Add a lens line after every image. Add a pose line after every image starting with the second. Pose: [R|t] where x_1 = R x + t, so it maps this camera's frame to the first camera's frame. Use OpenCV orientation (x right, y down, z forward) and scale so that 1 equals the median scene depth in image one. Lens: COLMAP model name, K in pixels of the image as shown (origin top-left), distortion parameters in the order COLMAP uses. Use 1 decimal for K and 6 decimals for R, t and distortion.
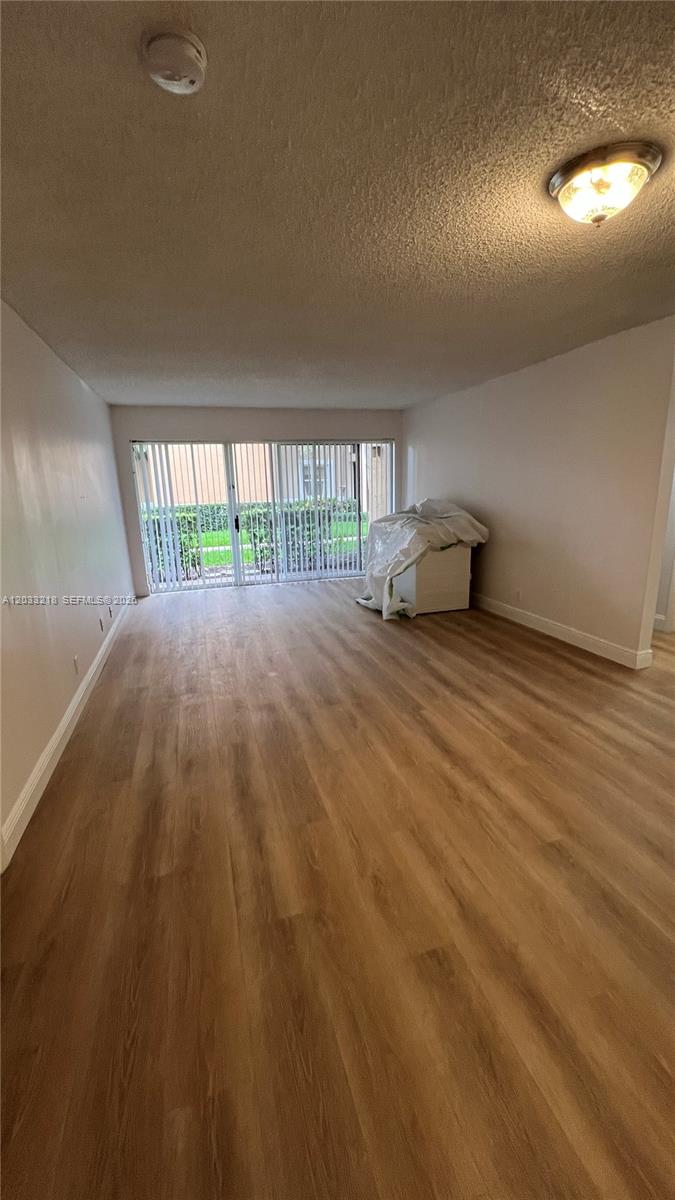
lens RADIAL K [[479.0, 0, 339.8], [0, 479.0, 600.5], [0, 0, 1]] dist [-0.003865, -0.000055]
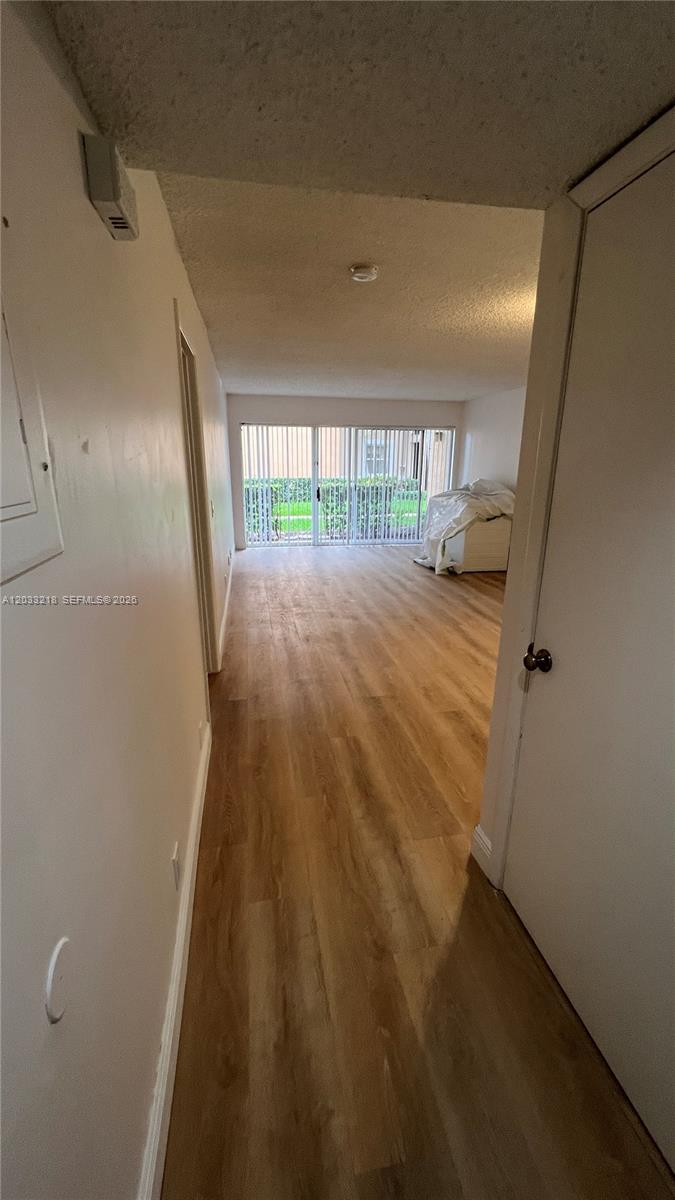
lens RADIAL K [[479.0, 0, 339.0], [0, 479.0, 602.5], [0, 0, 1]] dist [-0.003865, -0.000055]
pose [[0.992699, 0.065189, -0.101485, -0.030971], [-0.060498, 0.996982, 0.048642, 0.073828], [0.104350, -0.042147, 0.993647, -0.302603]]
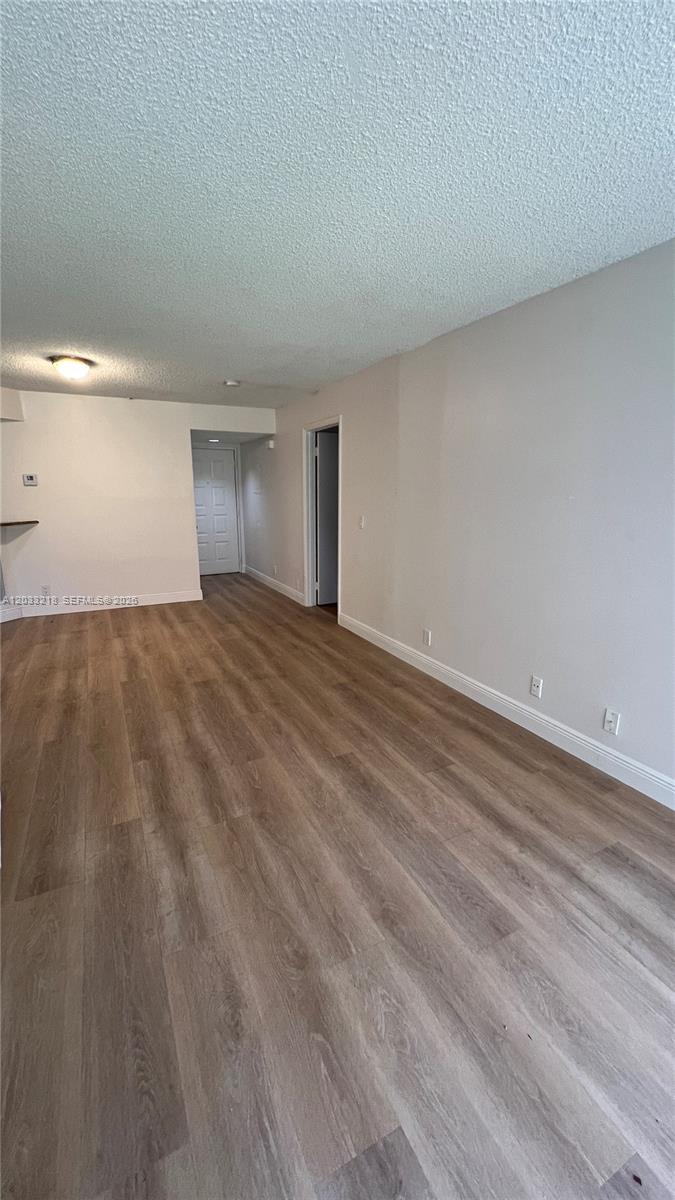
lens RADIAL K [[479.0, 0, 341.4], [0, 479.0, 604.2], [0, 0, 1]] dist [-0.003865, -0.000055]
pose [[-0.984817, 0.066785, -0.160232, -0.113139], [-0.015971, 0.884259, 0.466723, -0.320073], [0.172857, 0.462196, -0.869767, 1.314945]]
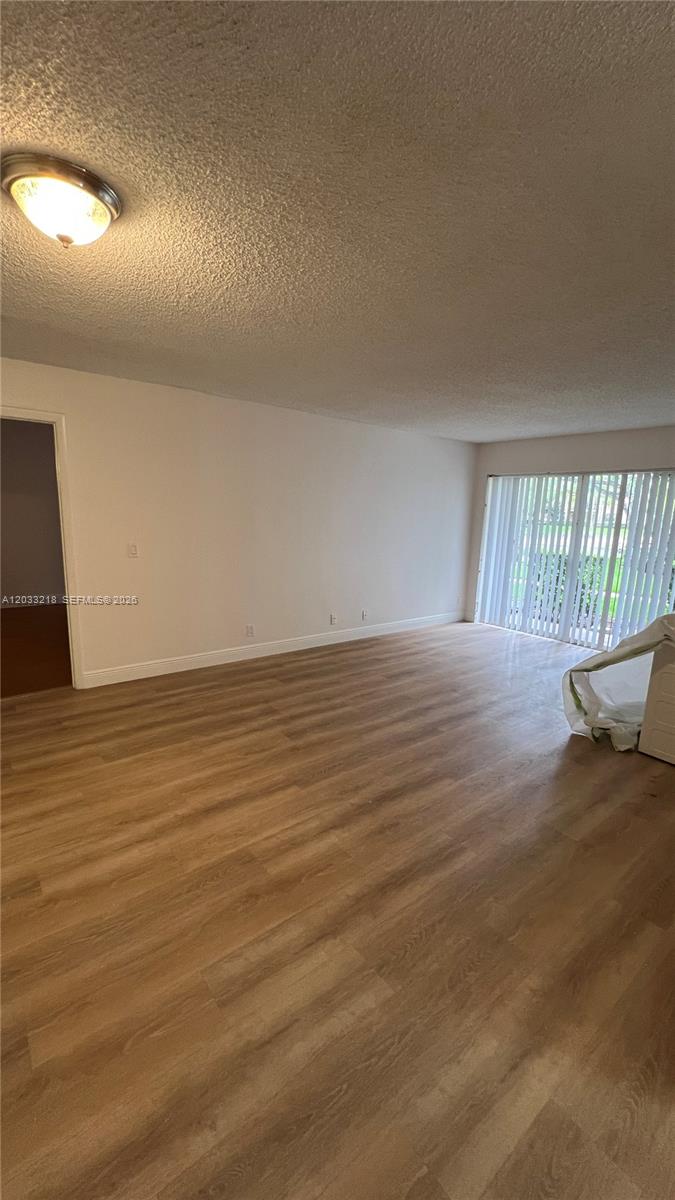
lens RADIAL K [[479.0, 0, 334.4], [0, 479.0, 604.4], [0, 0, 1]] dist [-0.003865, -0.000055]
pose [[0.362073, 0.222001, -0.905328, 0.579954], [-0.270531, 0.954450, 0.125851, -0.132454], [0.892029, 0.199352, 0.405639, 0.421694]]
